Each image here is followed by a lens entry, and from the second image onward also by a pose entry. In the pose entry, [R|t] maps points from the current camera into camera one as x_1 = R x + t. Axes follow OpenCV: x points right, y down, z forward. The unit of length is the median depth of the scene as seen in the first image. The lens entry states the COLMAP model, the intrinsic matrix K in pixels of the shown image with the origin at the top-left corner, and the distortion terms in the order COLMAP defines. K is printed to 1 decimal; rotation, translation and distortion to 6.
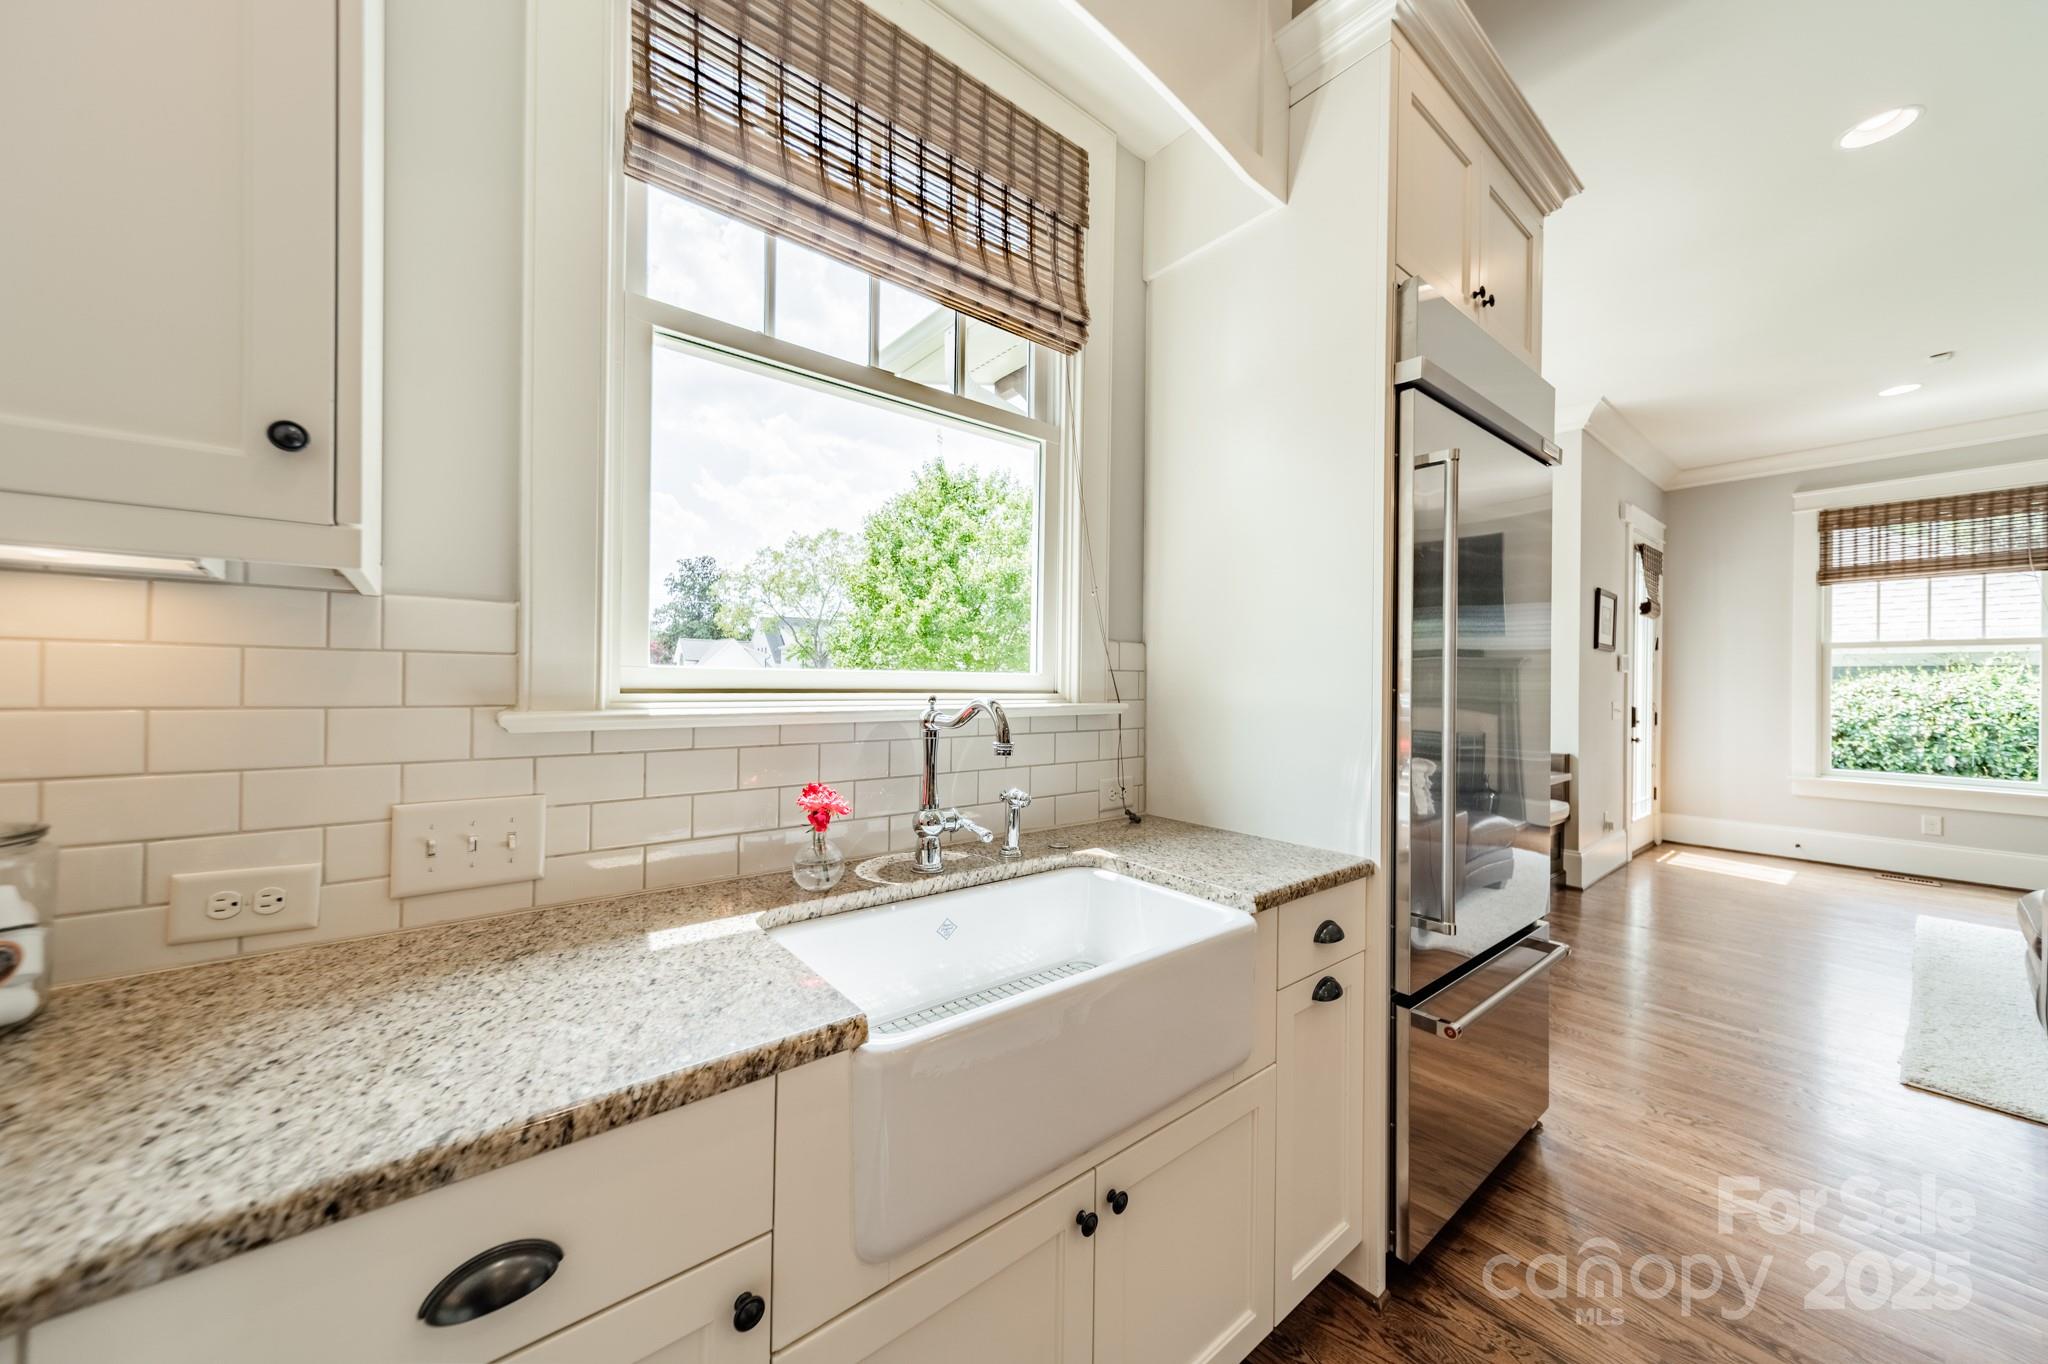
lens RADIAL K [[720.5, 0, 1028.9], [0, 720.5, 680.1], [0, 0, 1]] dist [0.006552, 0.000524]
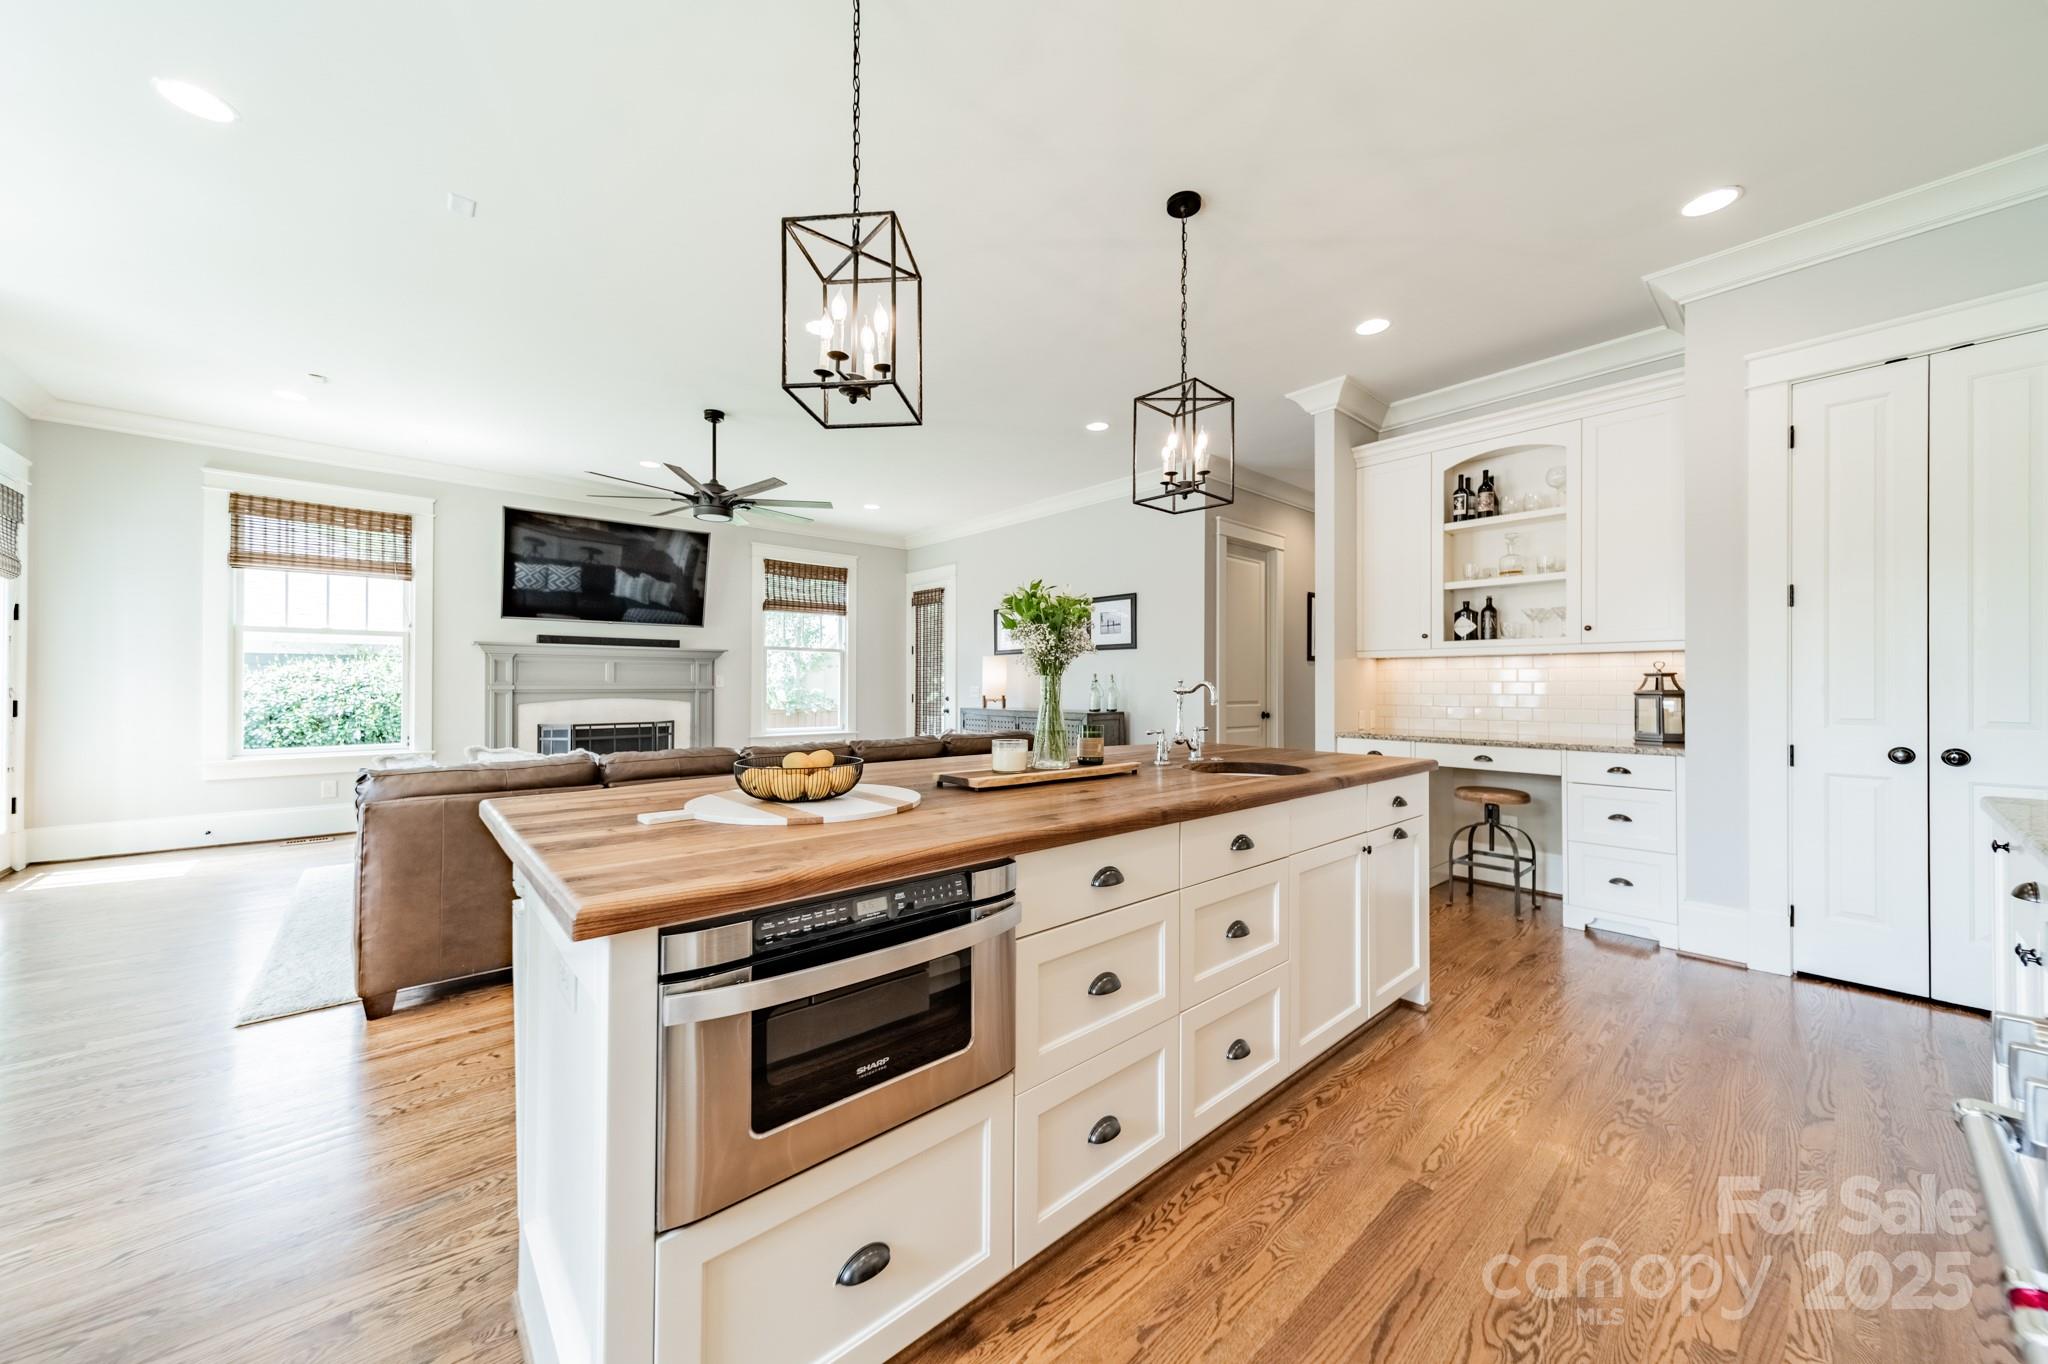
lens RADIAL K [[720.5, 0, 1029.7], [0, 720.5, 683.0], [0, 0, 1]] dist [0.006552, 0.000524]
pose [[-0.048200, -0.006363, 0.998817, 0.038211], [-0.004931, 0.999969, 0.006132, 0.017398], [-0.998826, -0.004629, -0.048229, -0.047486]]
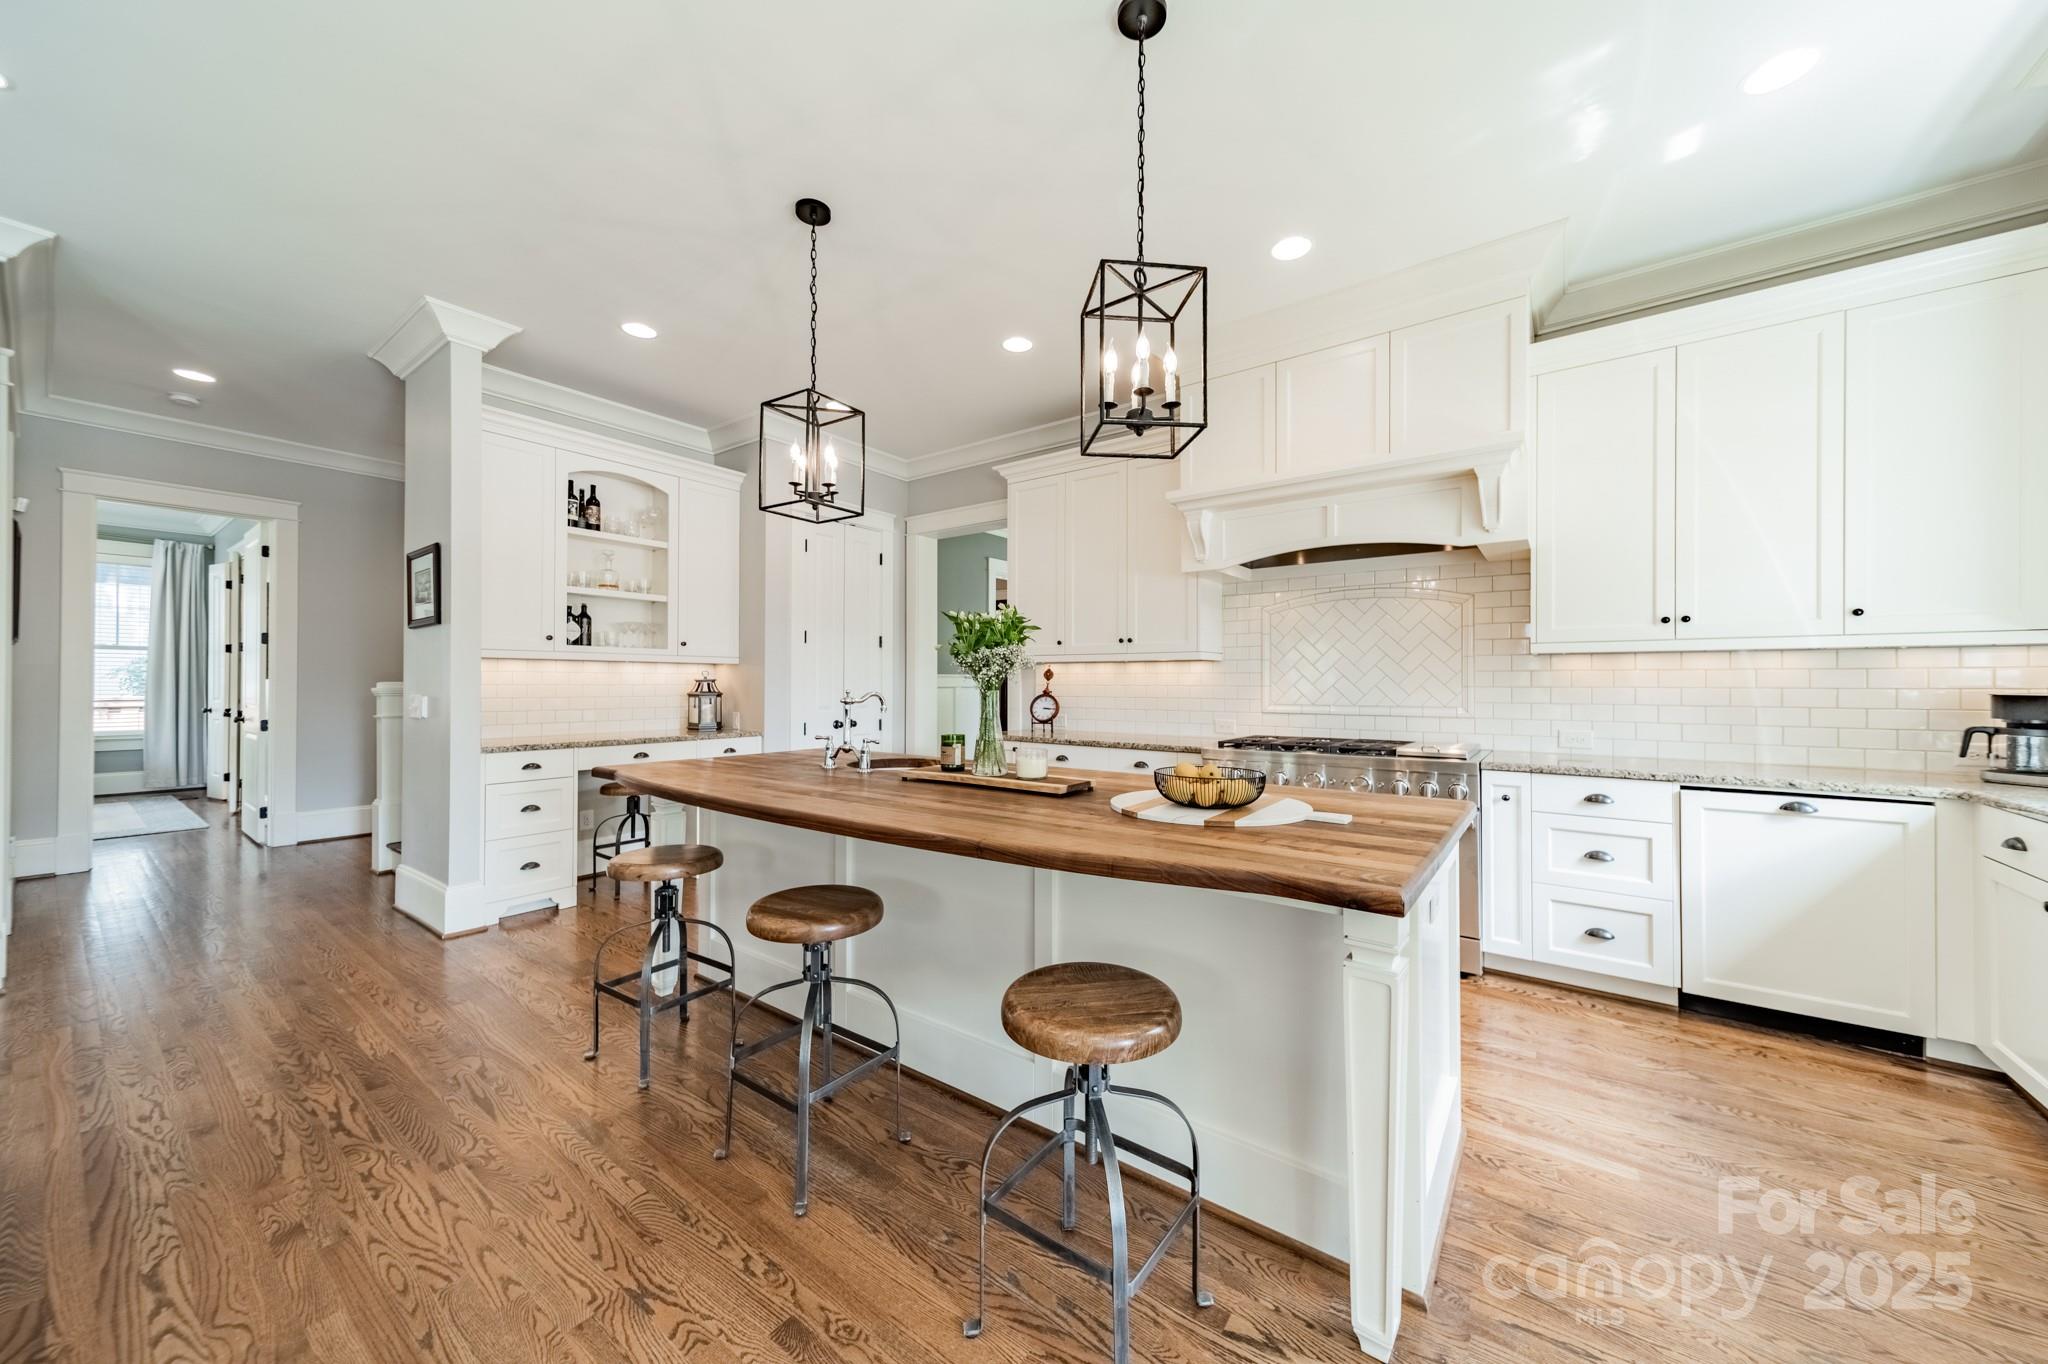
lens RADIAL K [[720.5, 0, 1030.1], [0, 720.5, 682.1], [0, 0, 1]] dist [0.006552, 0.000524]
pose [[-0.968334, -0.014646, -0.249228, 0.523476], [-0.013324, 0.999887, -0.006992, 0.013450], [0.249303, -0.003449, -0.968419, 0.352544]]
